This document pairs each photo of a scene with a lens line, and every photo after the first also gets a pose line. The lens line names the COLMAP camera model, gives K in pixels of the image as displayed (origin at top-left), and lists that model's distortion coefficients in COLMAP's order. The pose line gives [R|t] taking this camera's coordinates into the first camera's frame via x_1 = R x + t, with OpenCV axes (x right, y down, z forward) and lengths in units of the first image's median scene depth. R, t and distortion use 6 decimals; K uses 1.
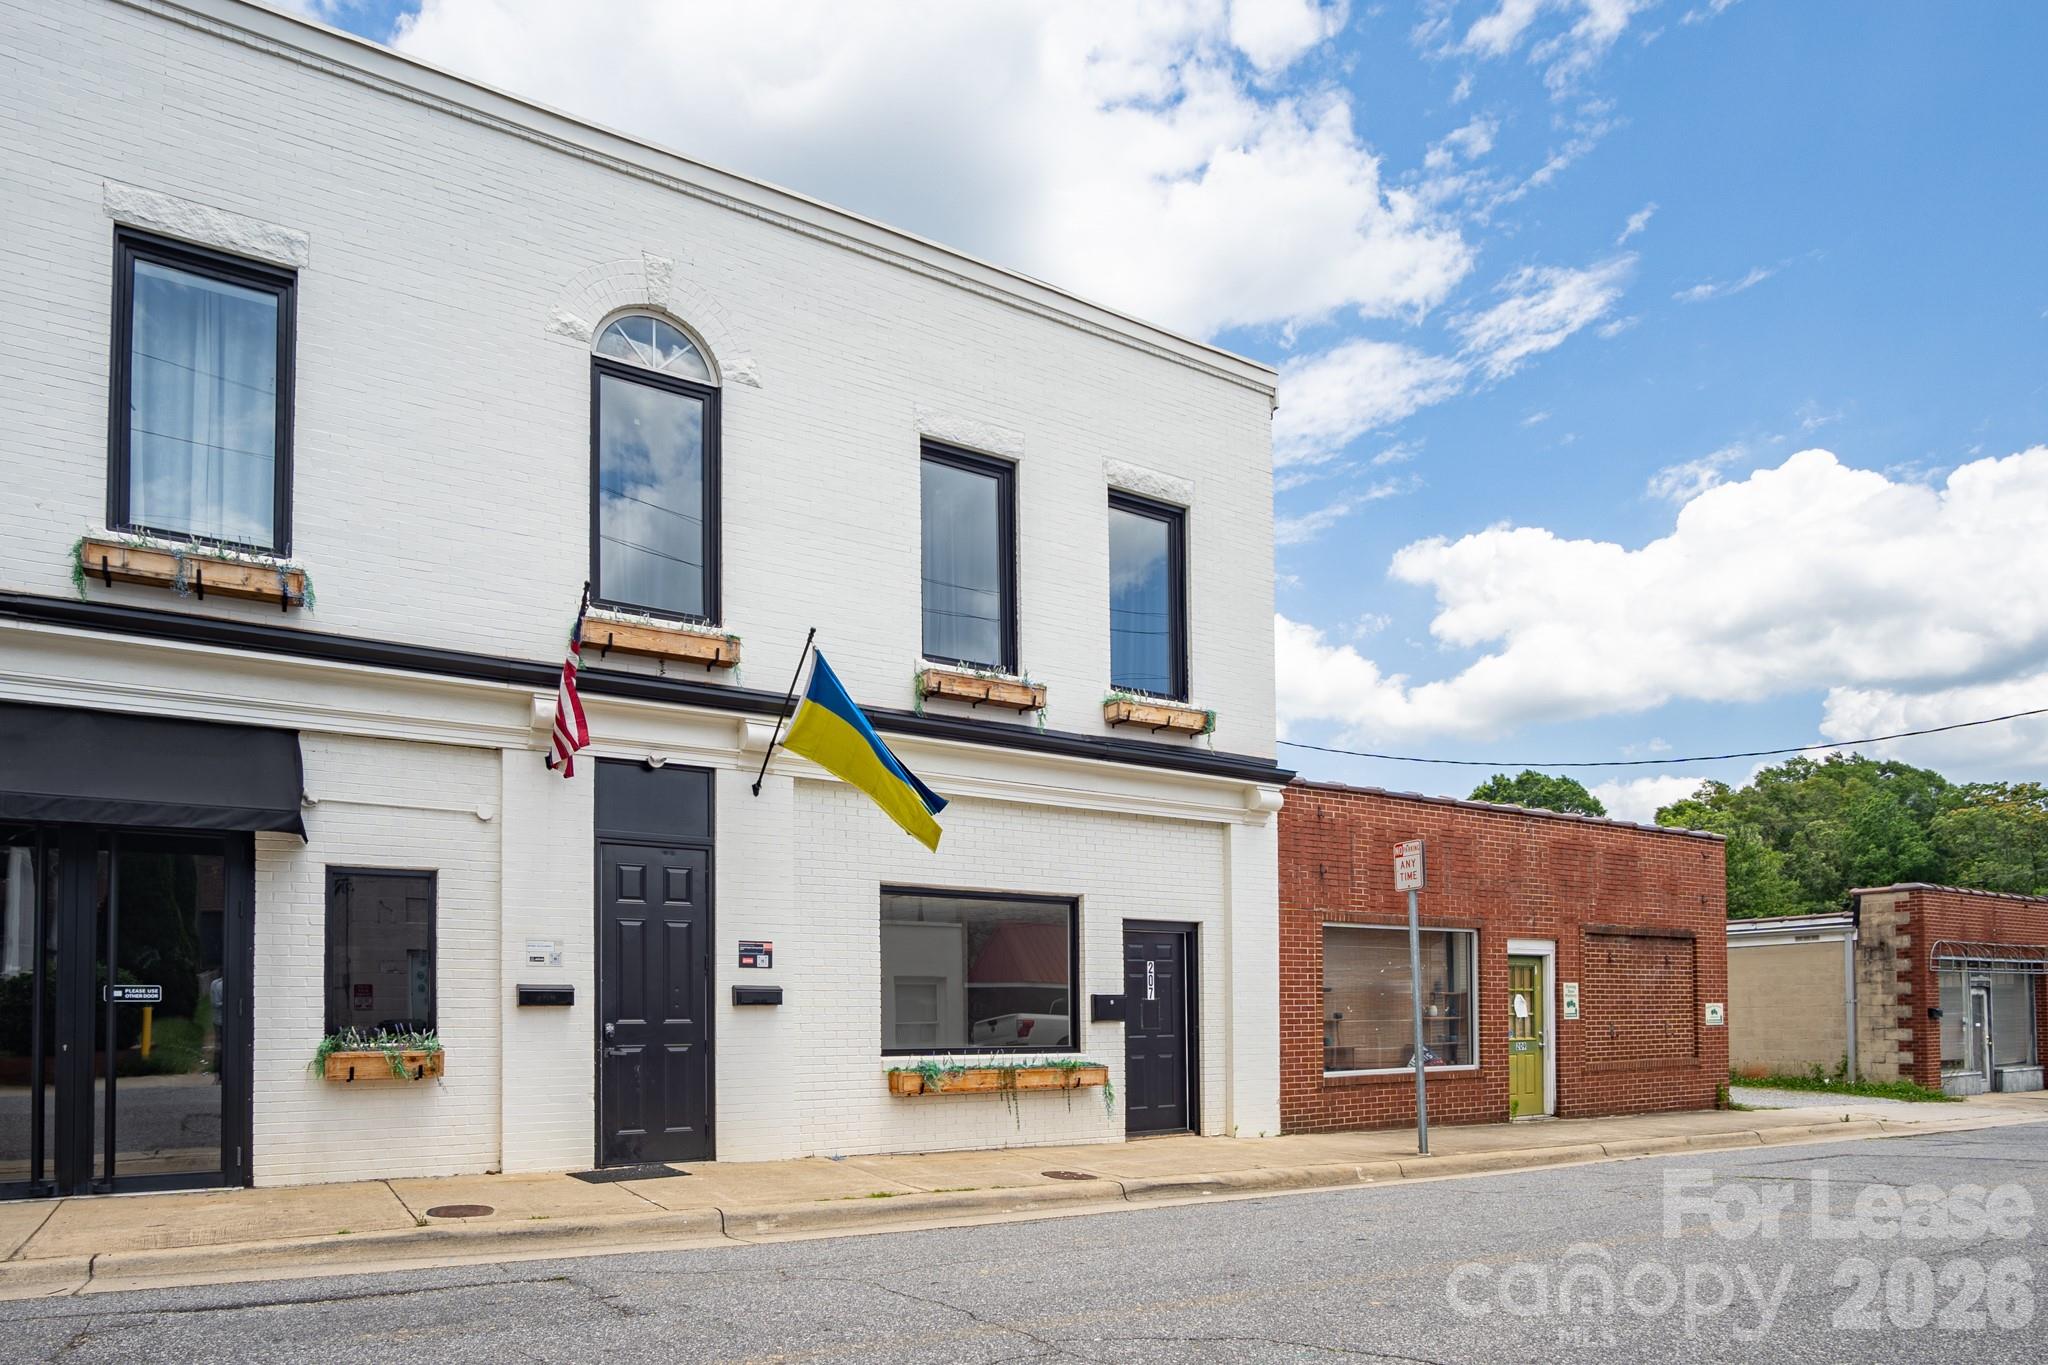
lens RADIAL K [[1072.2, 0, 1023.4], [0, 1072.2, 982.0], [0, 0, 1]] dist [0.002566, -0.000375]
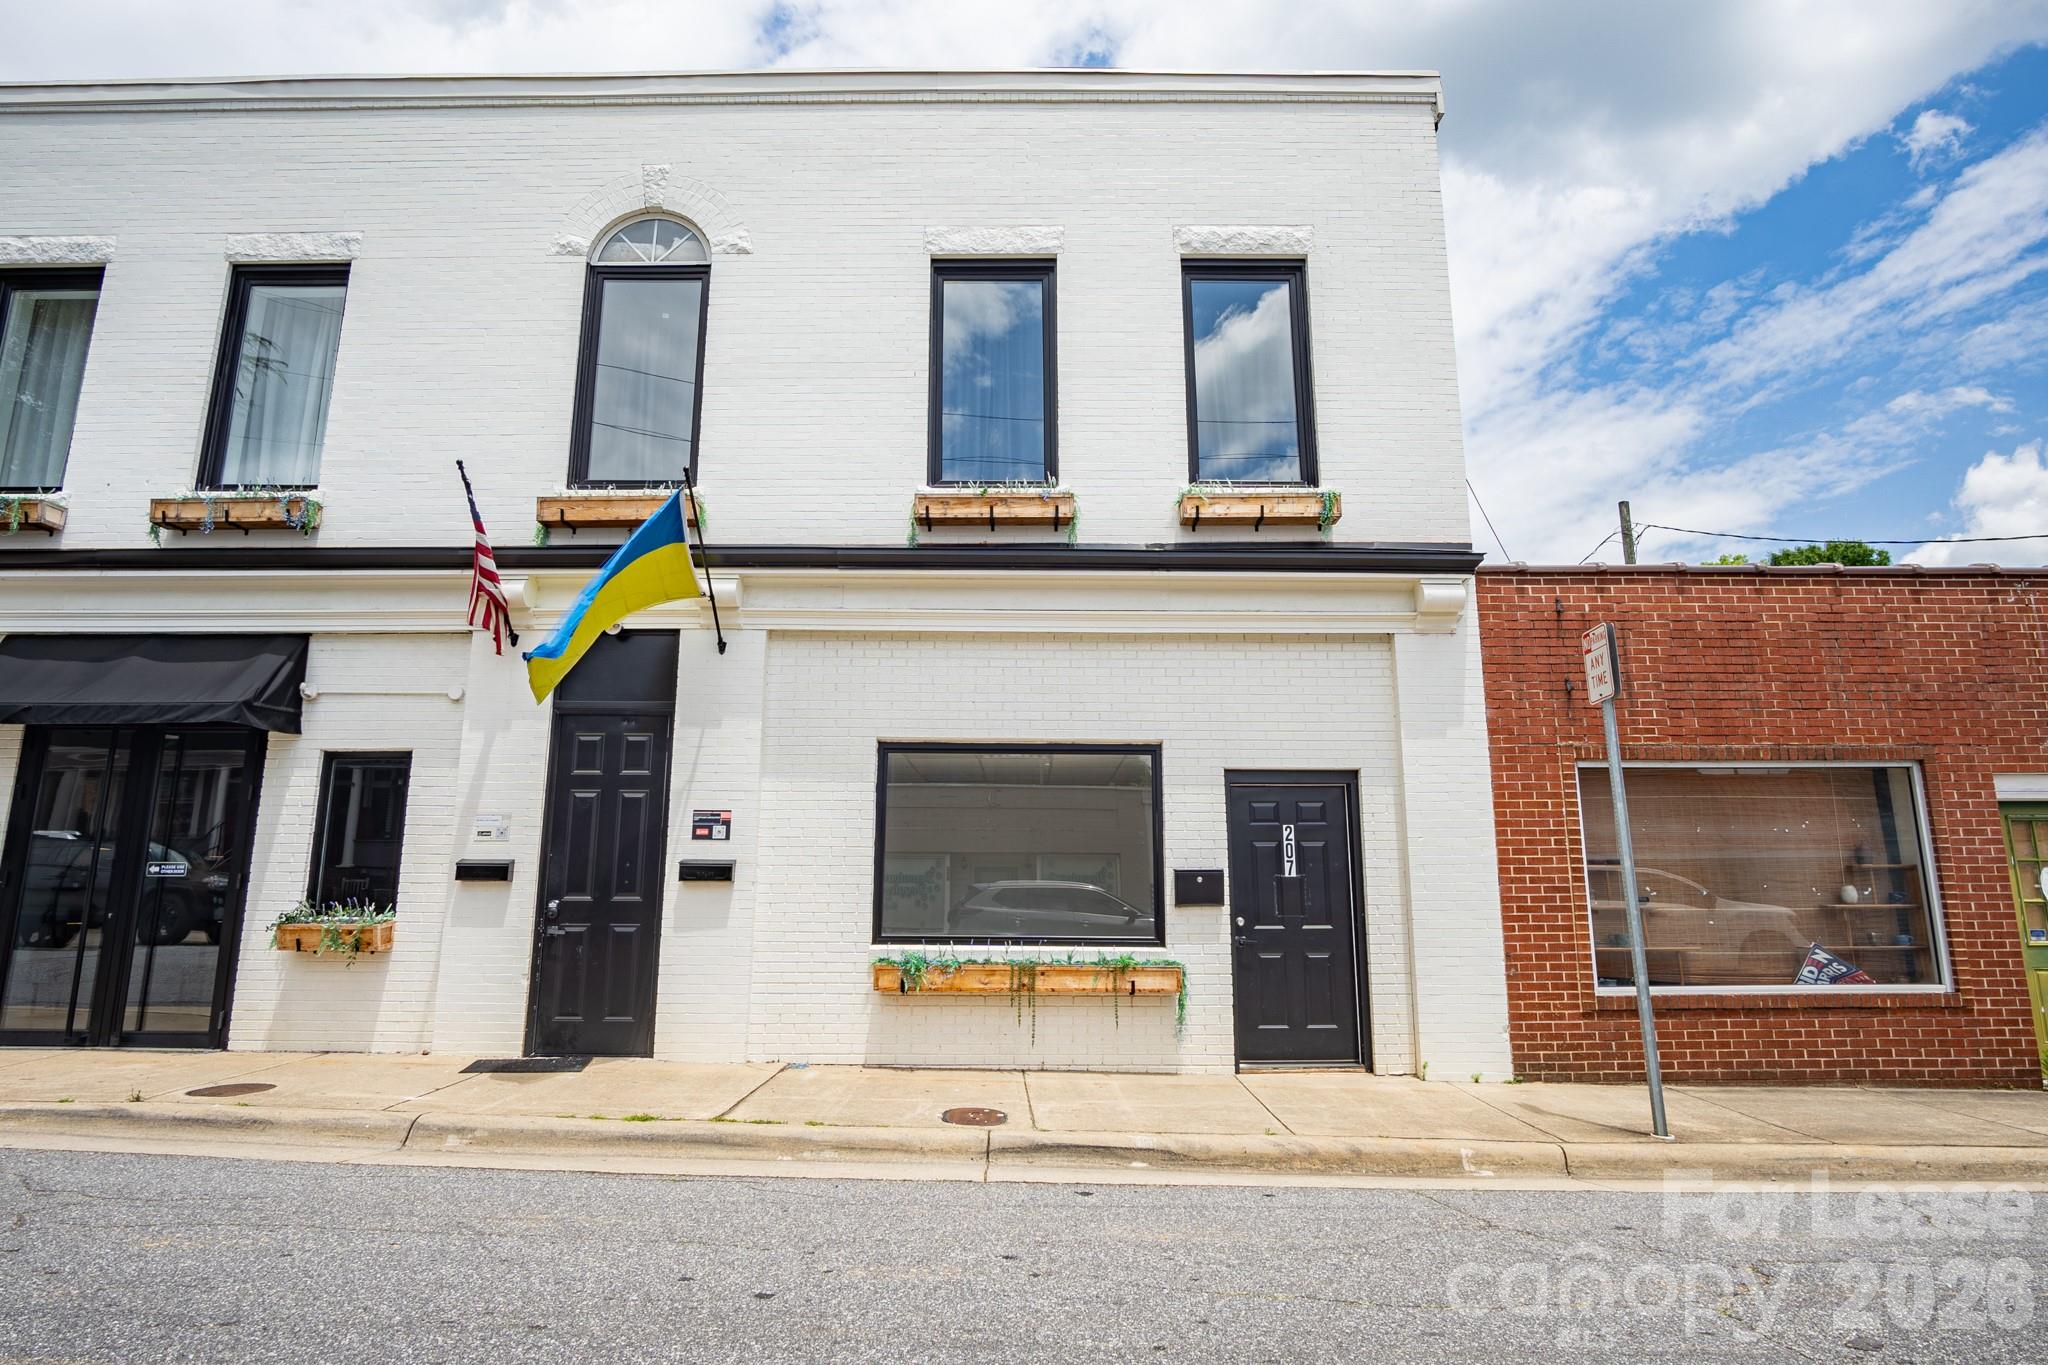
lens RADIAL K [[1123.8, 0, 1027.5], [0, 1123.8, 657.9], [0, 0, 1]] dist [-0.011270, 0.002069]
pose [[0.876324, -0.092159, -0.472824, 0.414631], [0.006726, 0.983774, -0.179285, 0.006865], [0.481675, 0.153931, 0.862725, 0.262255]]
